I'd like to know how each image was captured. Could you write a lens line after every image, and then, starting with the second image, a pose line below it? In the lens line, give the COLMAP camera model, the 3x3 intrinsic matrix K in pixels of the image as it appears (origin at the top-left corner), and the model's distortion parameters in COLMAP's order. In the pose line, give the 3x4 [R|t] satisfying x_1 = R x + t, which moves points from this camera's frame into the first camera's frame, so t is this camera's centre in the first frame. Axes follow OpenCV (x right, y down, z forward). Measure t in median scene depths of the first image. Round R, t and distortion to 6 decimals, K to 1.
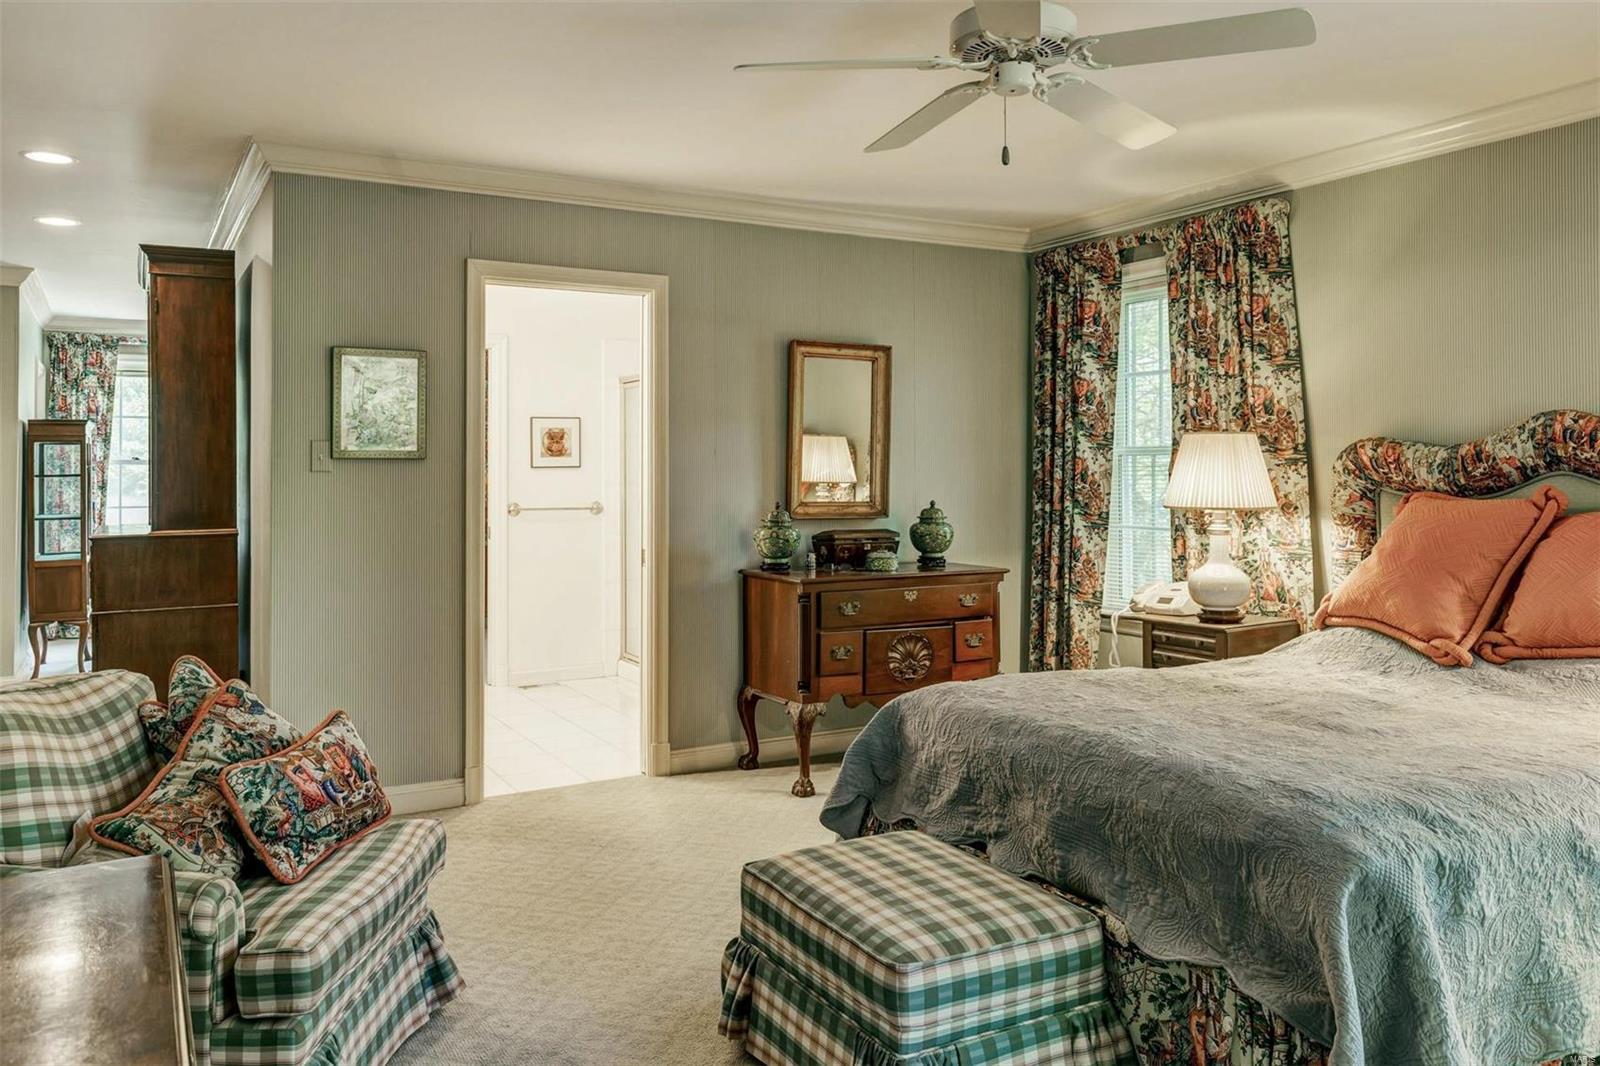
lens RADIAL K [[1165.5, 0, 801.2], [0, 1165.5, 470.6], [0, 0, 1]] dist [-0.000900, -0.000170]
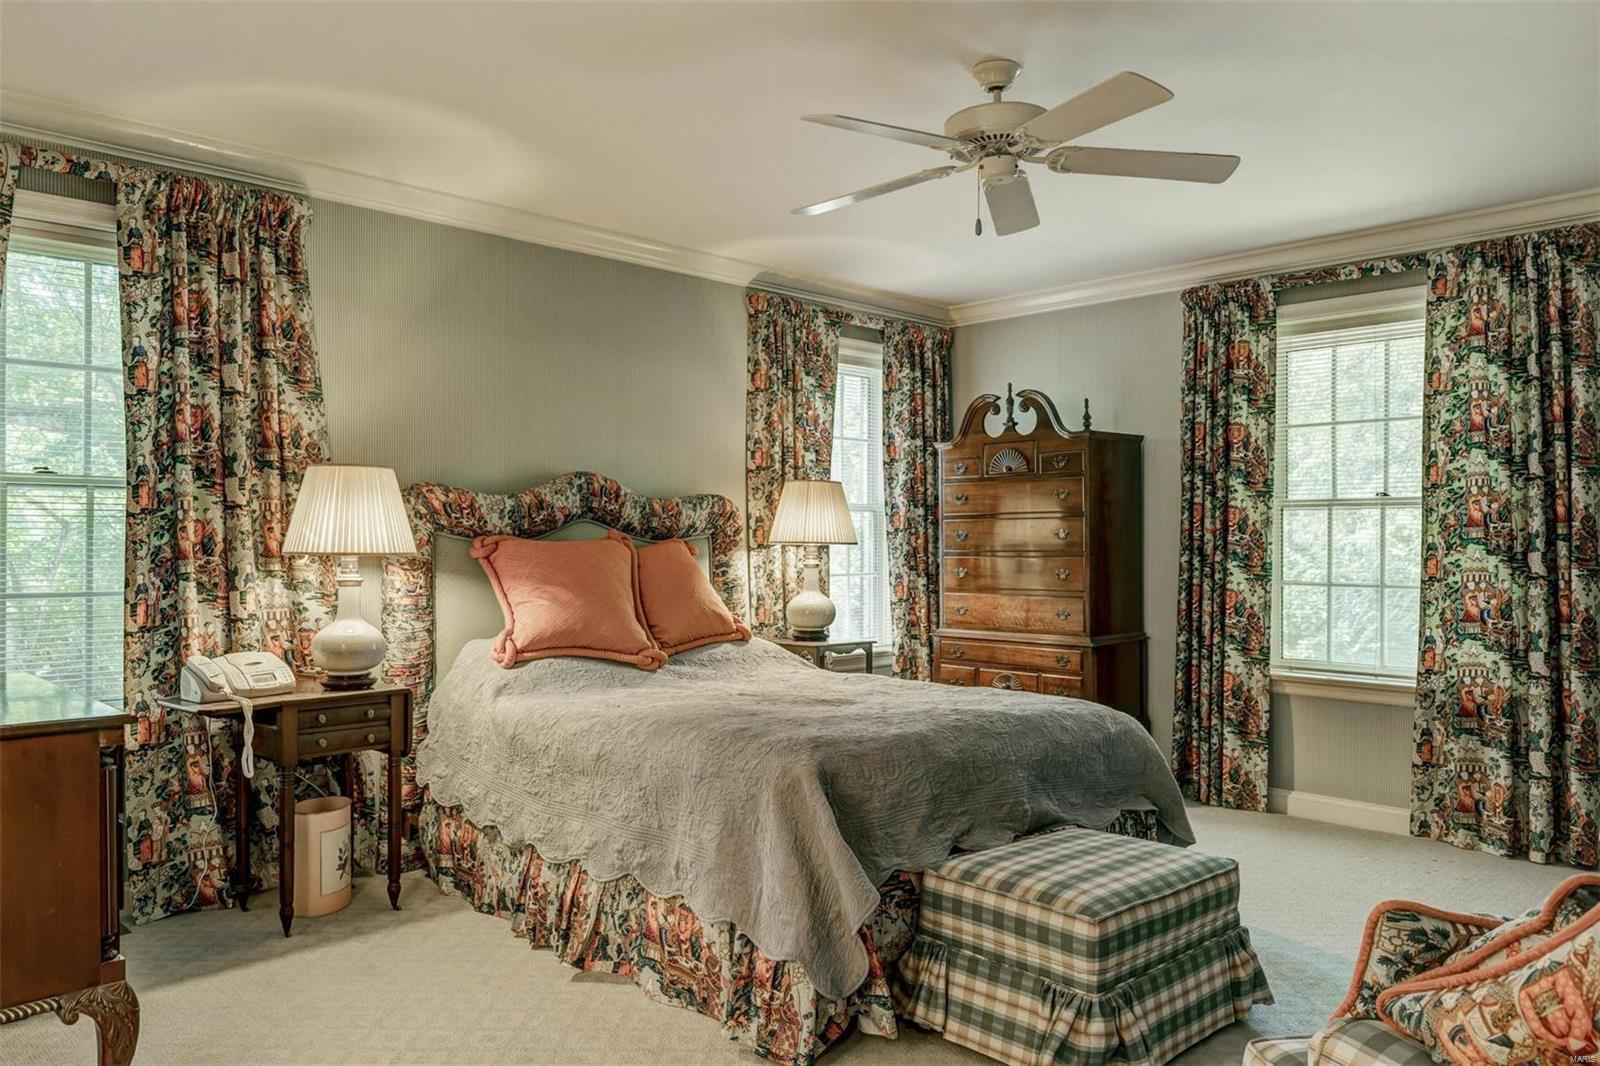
lens RADIAL K [[1182.2, 0, 800.0], [0, 1182.2, 533.0], [0, 0, 1]] dist [0.002723, 0.000911]
pose [[-0.261053, 0.002766, 0.965320, -0.649389], [-0.005150, 0.999978, -0.004259, 0.020039], [-0.965311, -0.006083, -0.261033, 1.042634]]
